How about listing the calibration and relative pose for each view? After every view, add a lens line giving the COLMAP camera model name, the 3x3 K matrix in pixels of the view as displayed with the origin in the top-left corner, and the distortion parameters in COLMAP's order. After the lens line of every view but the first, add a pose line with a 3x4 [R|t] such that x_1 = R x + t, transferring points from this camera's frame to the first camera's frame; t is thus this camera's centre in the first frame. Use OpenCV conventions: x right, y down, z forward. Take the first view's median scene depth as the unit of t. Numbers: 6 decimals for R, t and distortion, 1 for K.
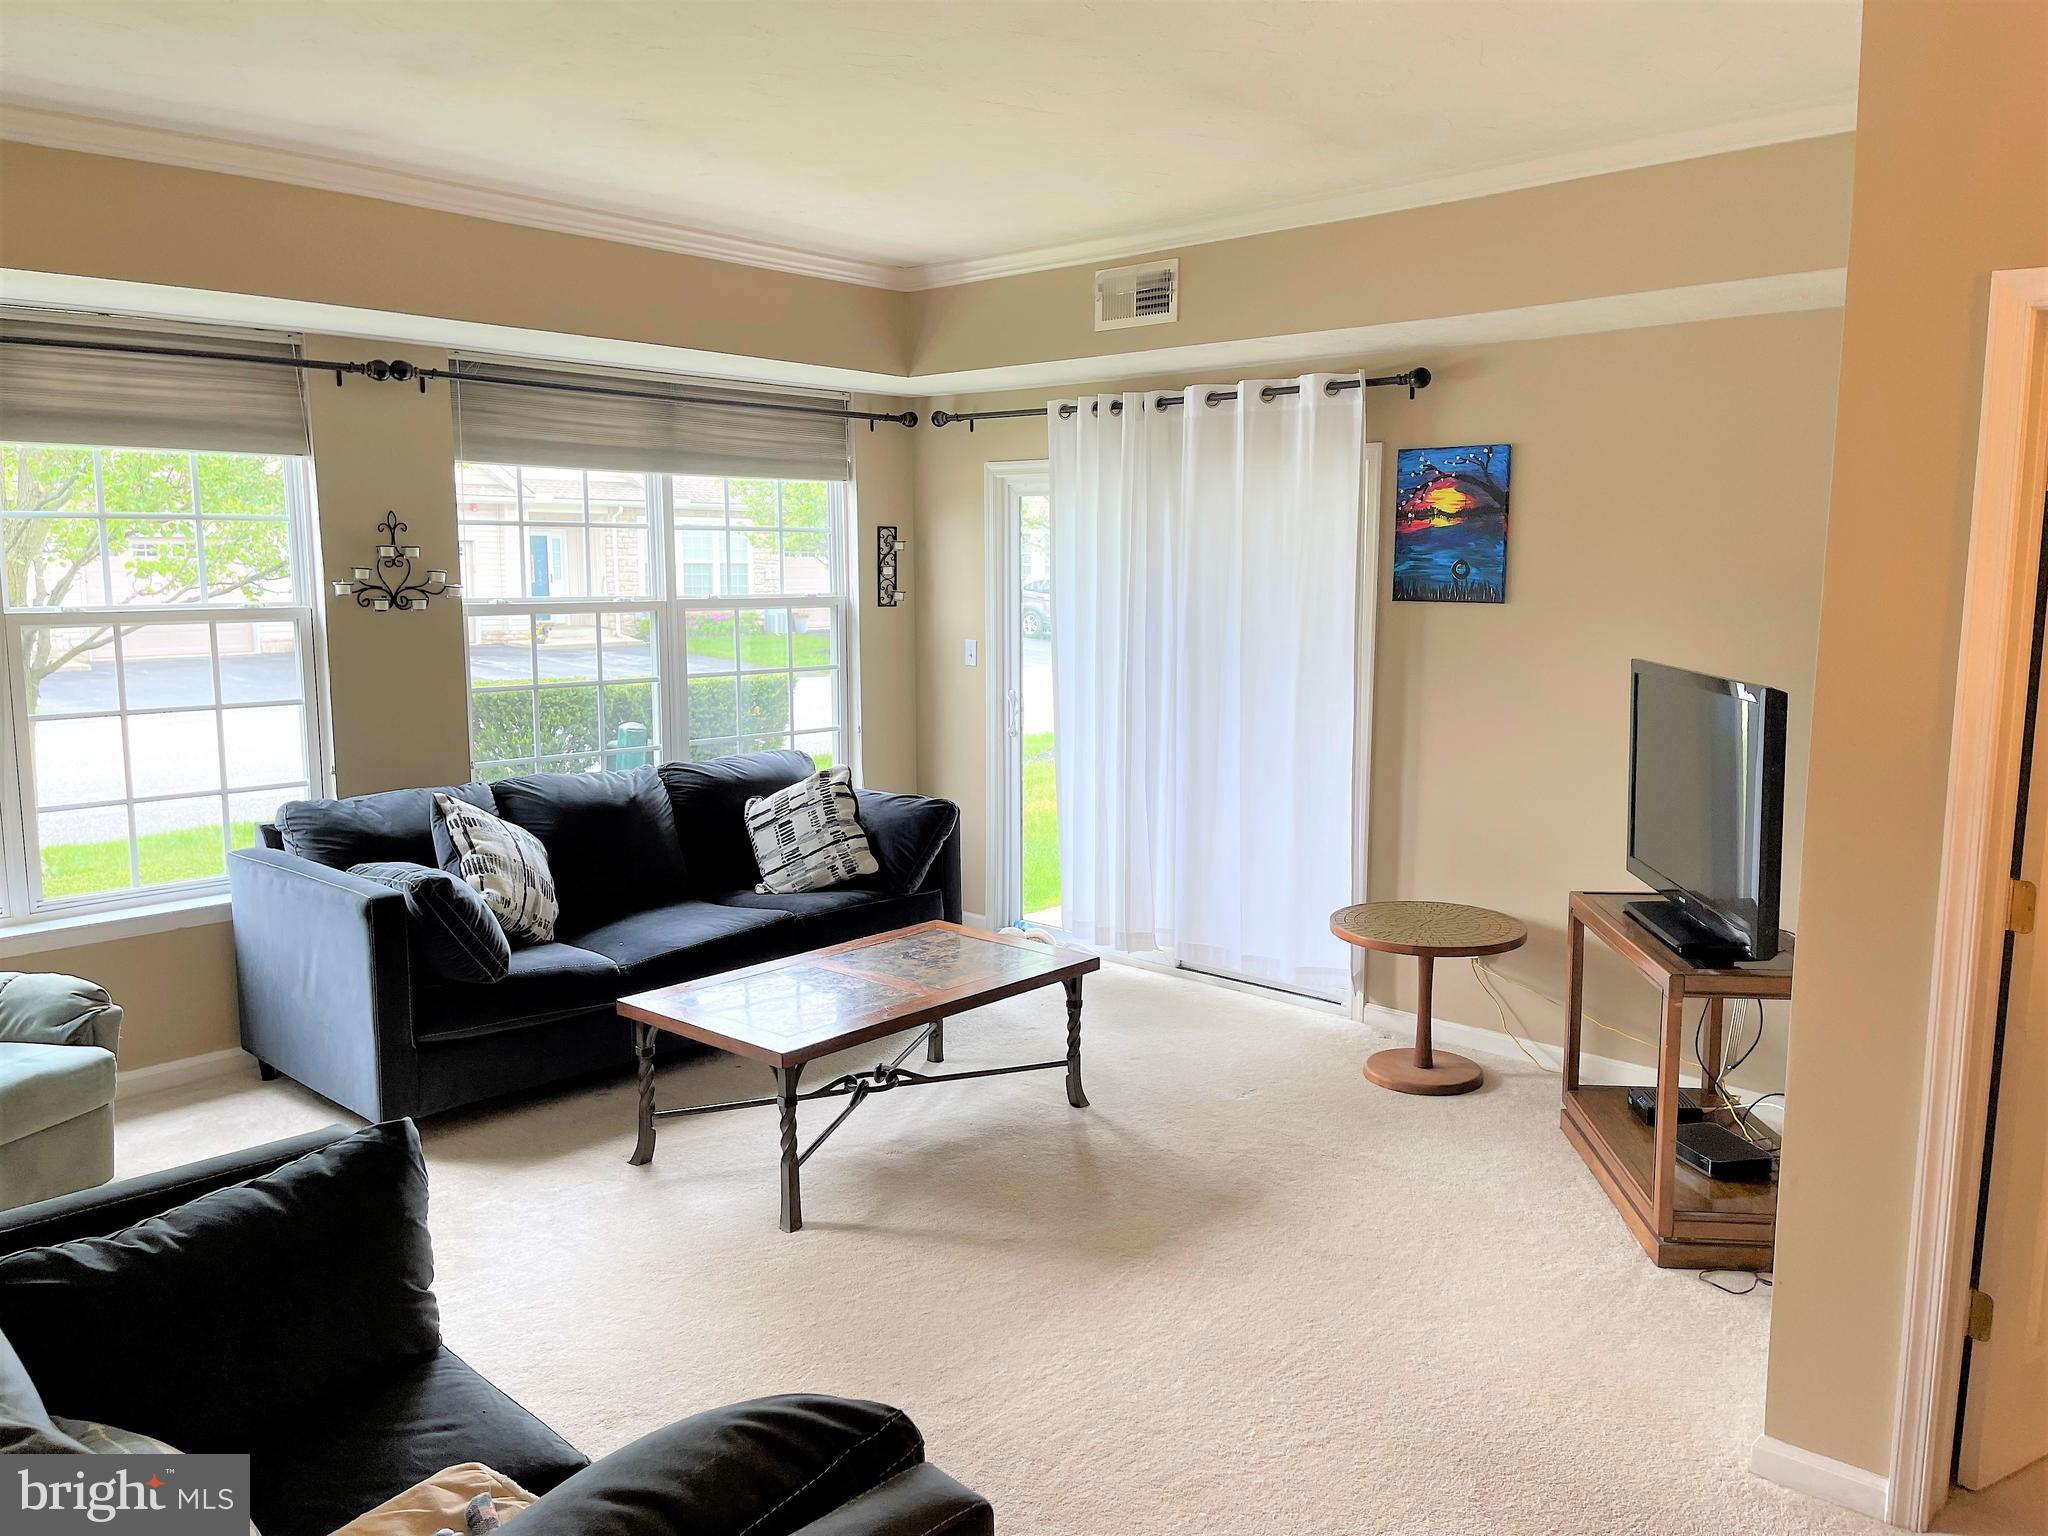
lens RADIAL K [[1554.5, 0, 1052.2], [0, 1554.5, 767.9], [0, 0, 1]] dist [0.097191, -0.119897]
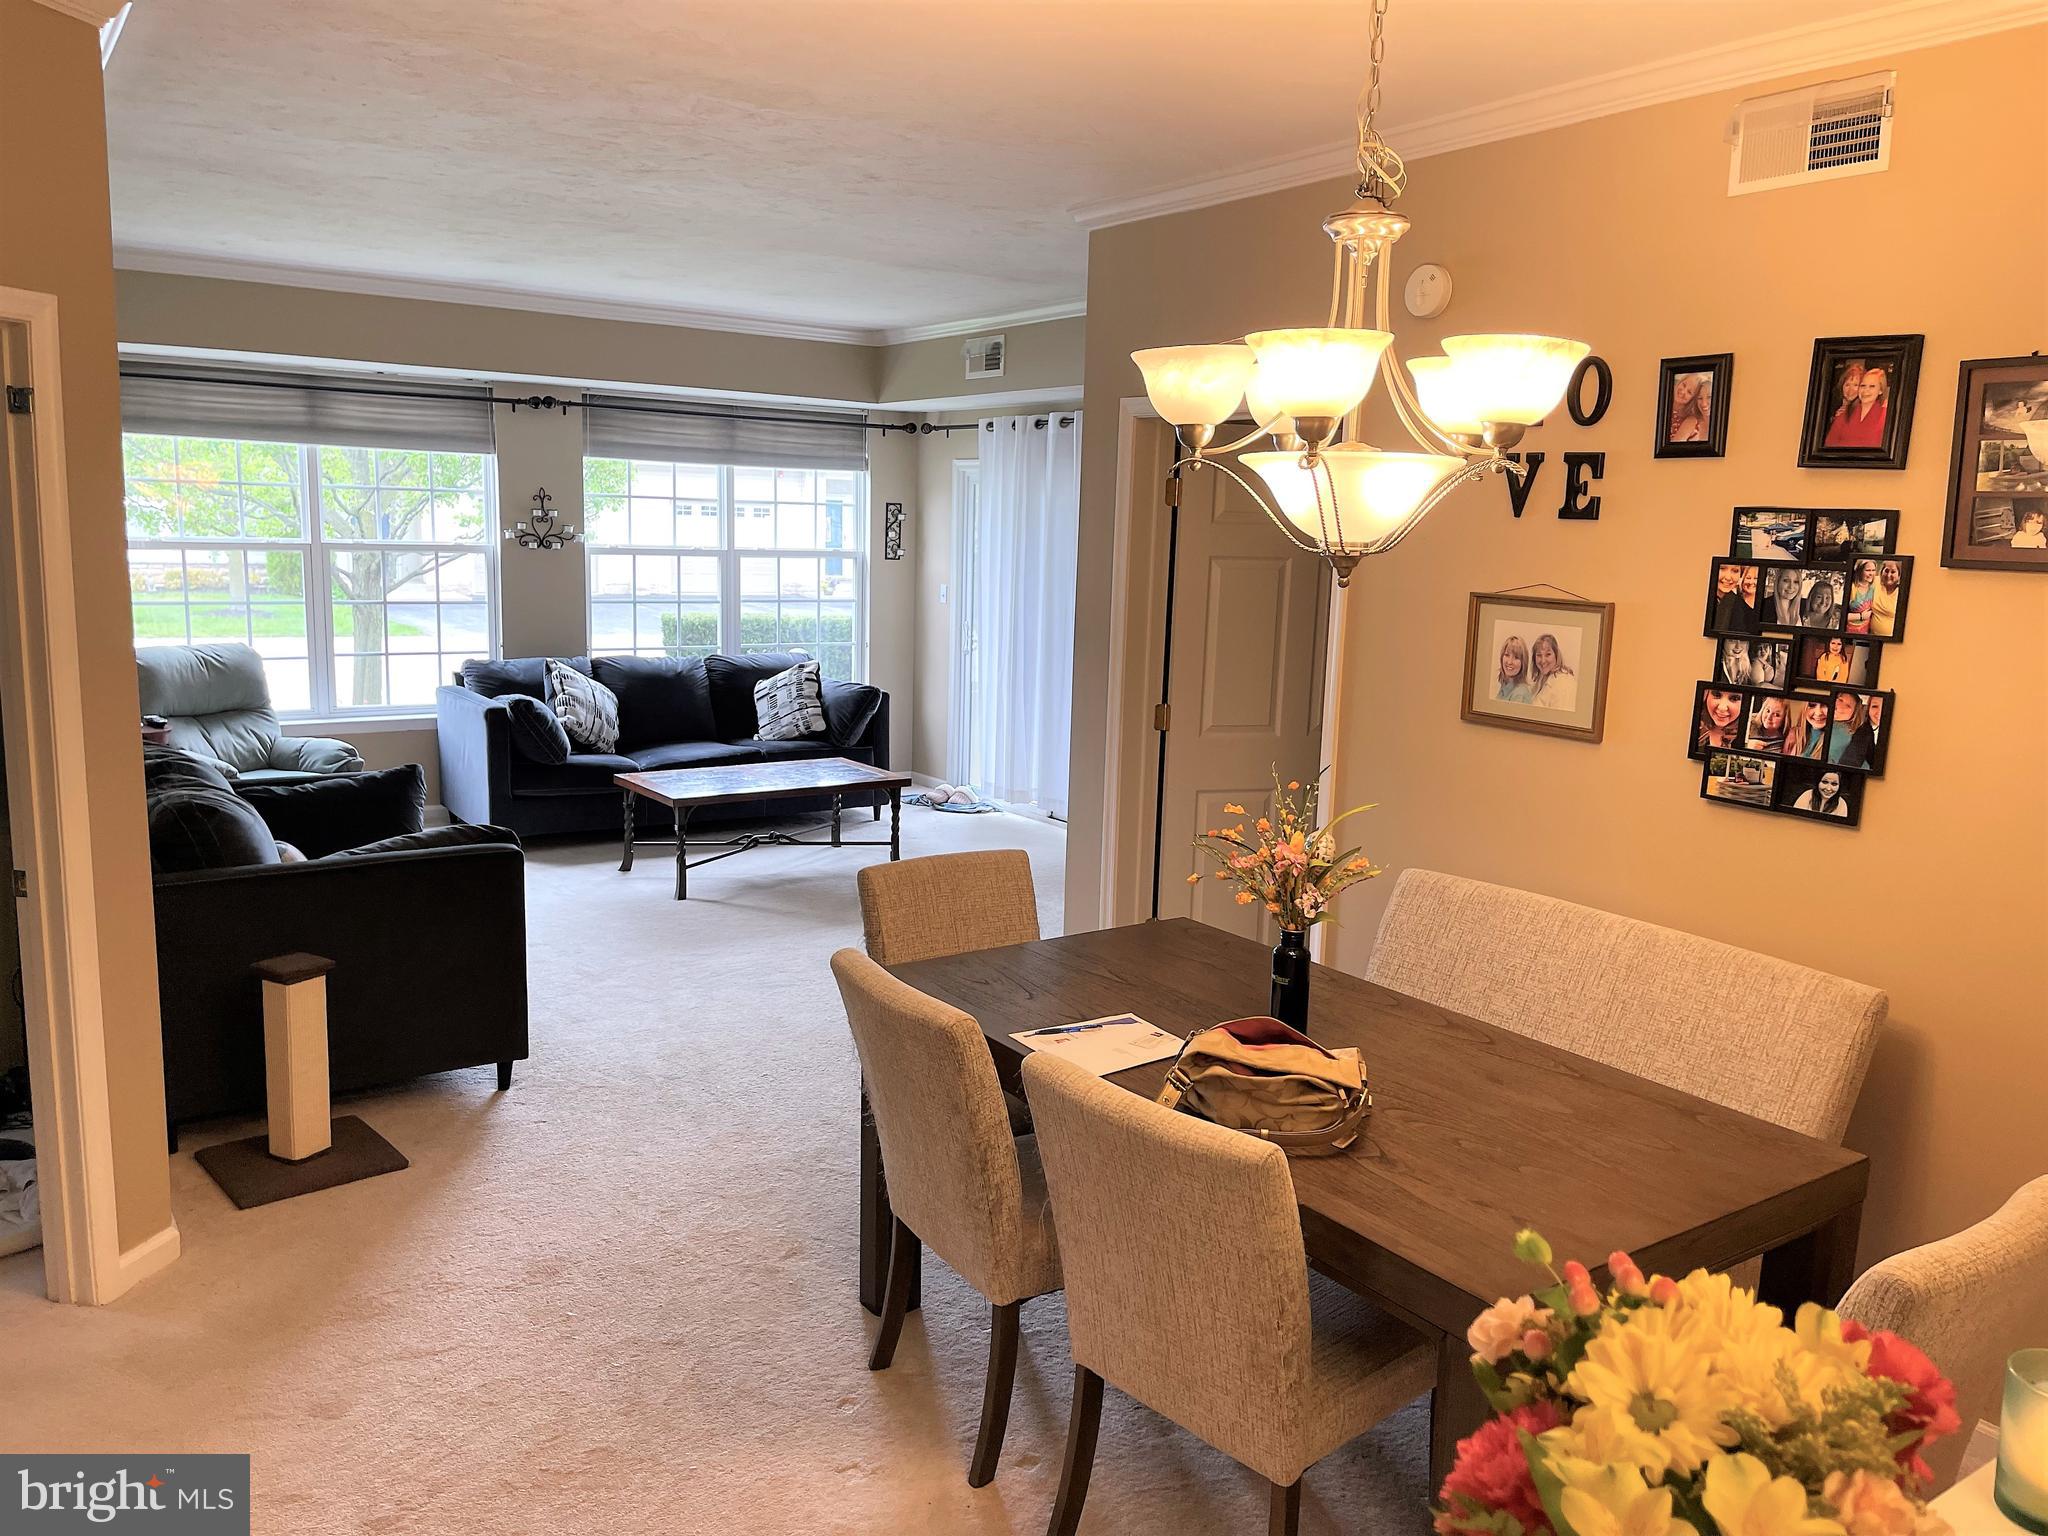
lens RADIAL K [[1534.1, 0, 1013.9], [0, 1534.1, 764.4], [0, 0, 1]] dist [0.054507, -0.054399]
pose [[0.973668, 0.061101, -0.219629, 0.430561], [-0.057178, 0.998071, 0.024178, 0.057143], [0.220683, -0.010983, 0.975284, -0.460528]]
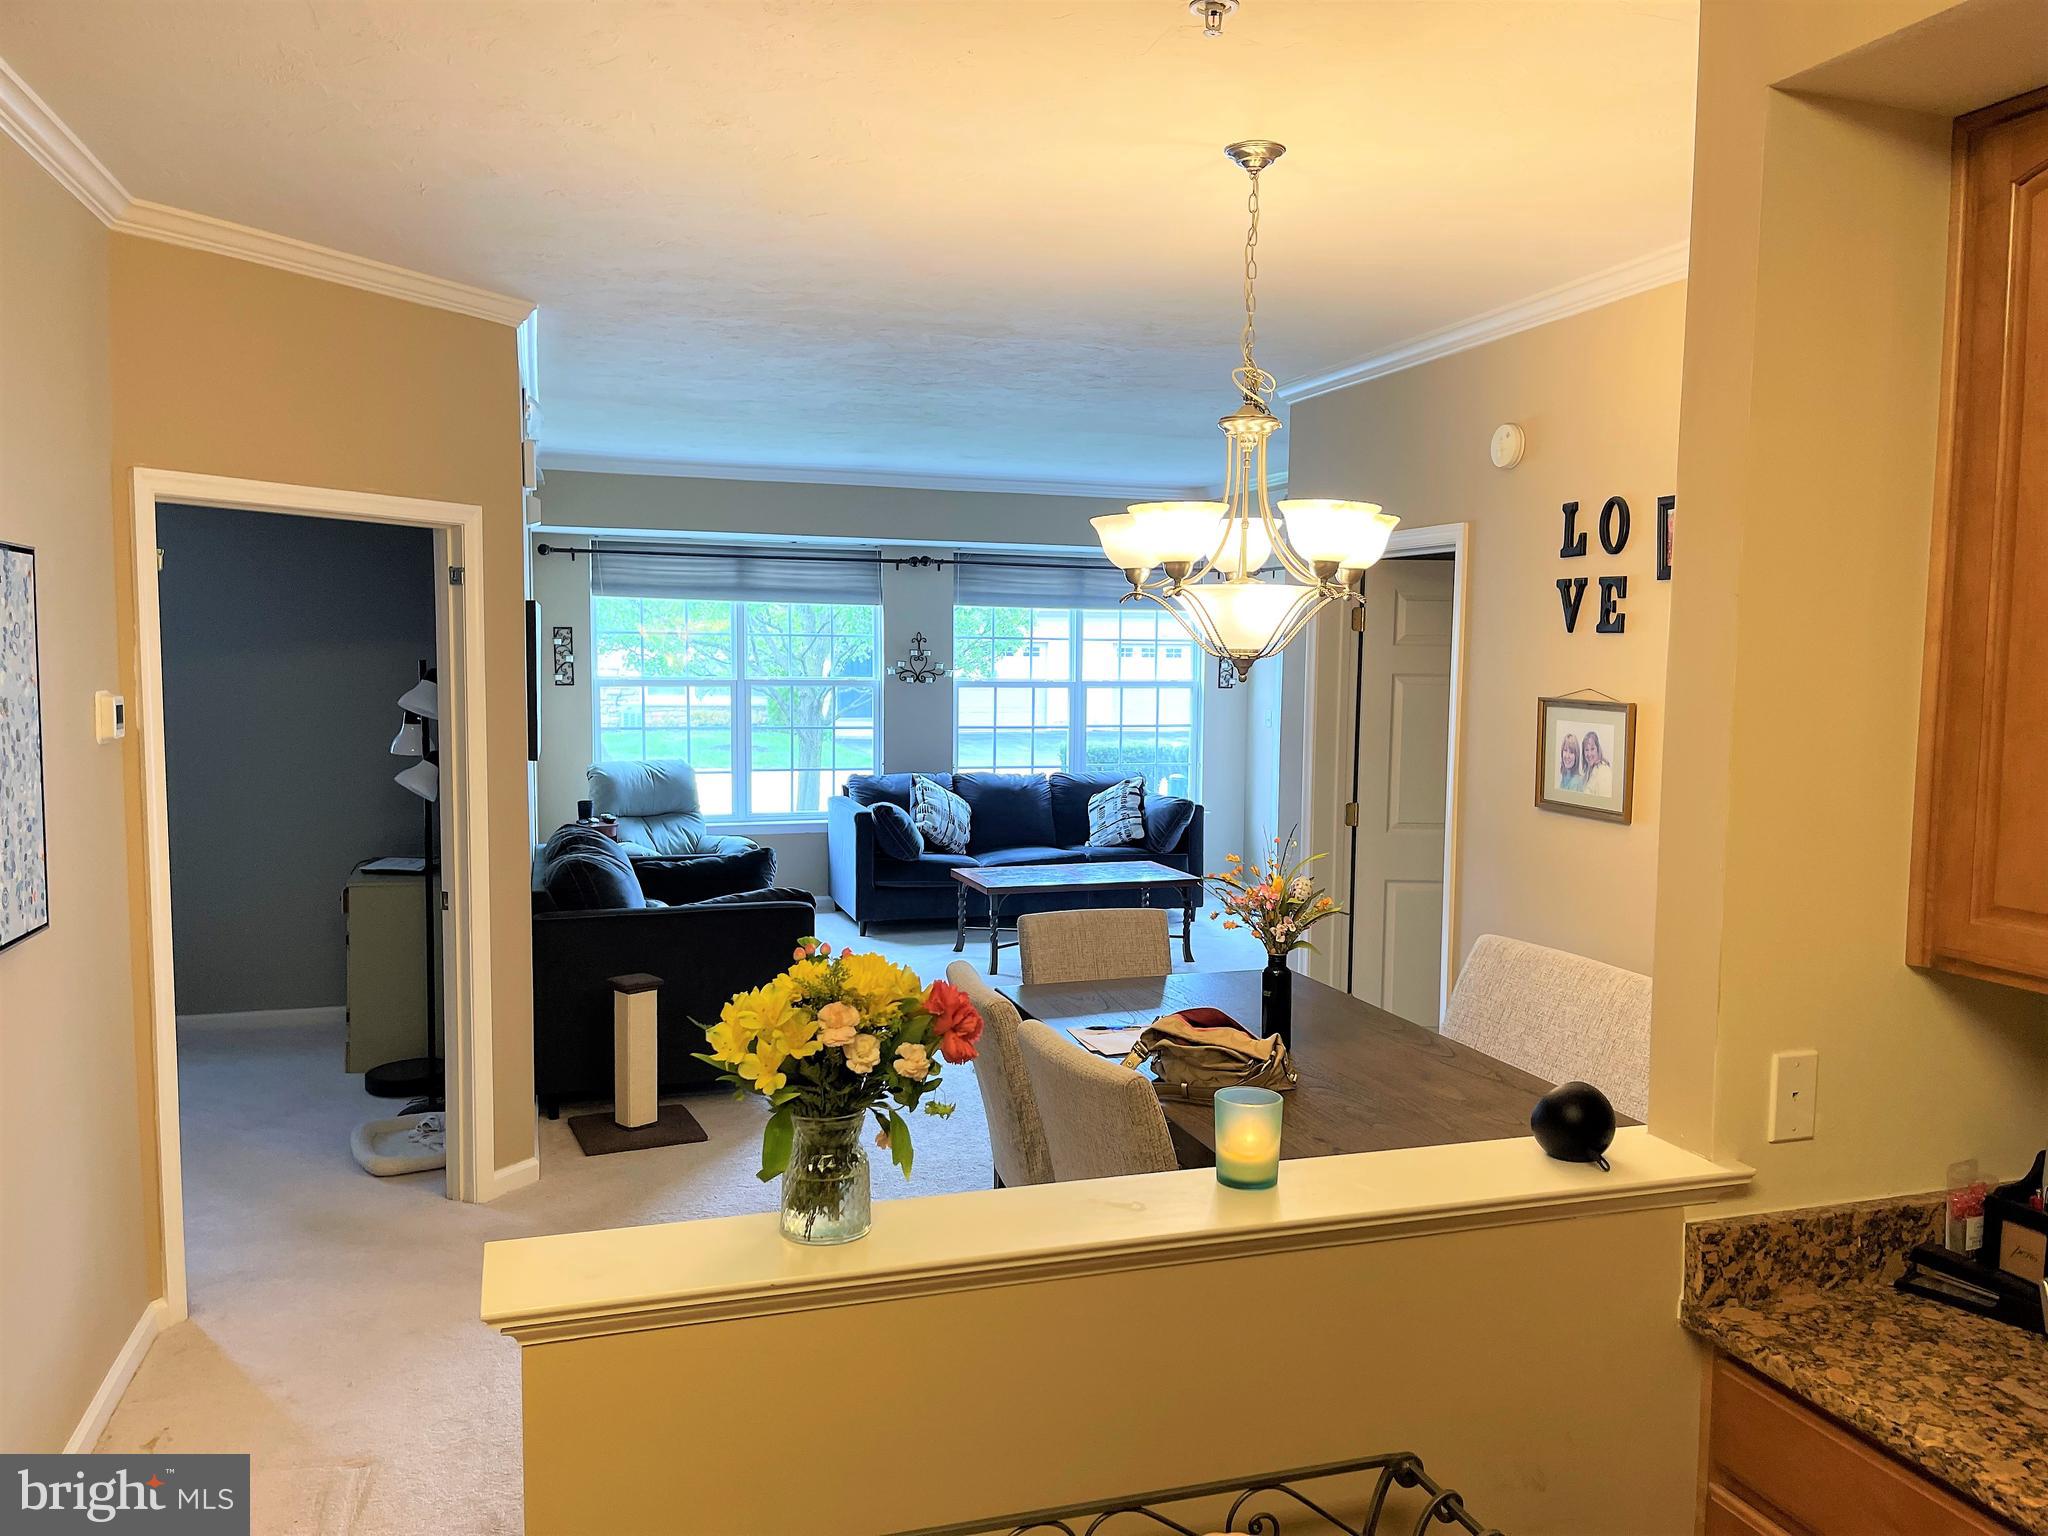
lens RADIAL K [[1527.3, 0, 1054.4], [0, 1527.3, 782.5], [0, 0, 1]] dist [0.105001, -0.144785]
pose [[0.874843, 0.048853, -0.481937, 0.654774], [-0.075356, 0.996515, -0.035777, 0.078479], [0.478510, 0.067616, 0.875475, -0.569336]]
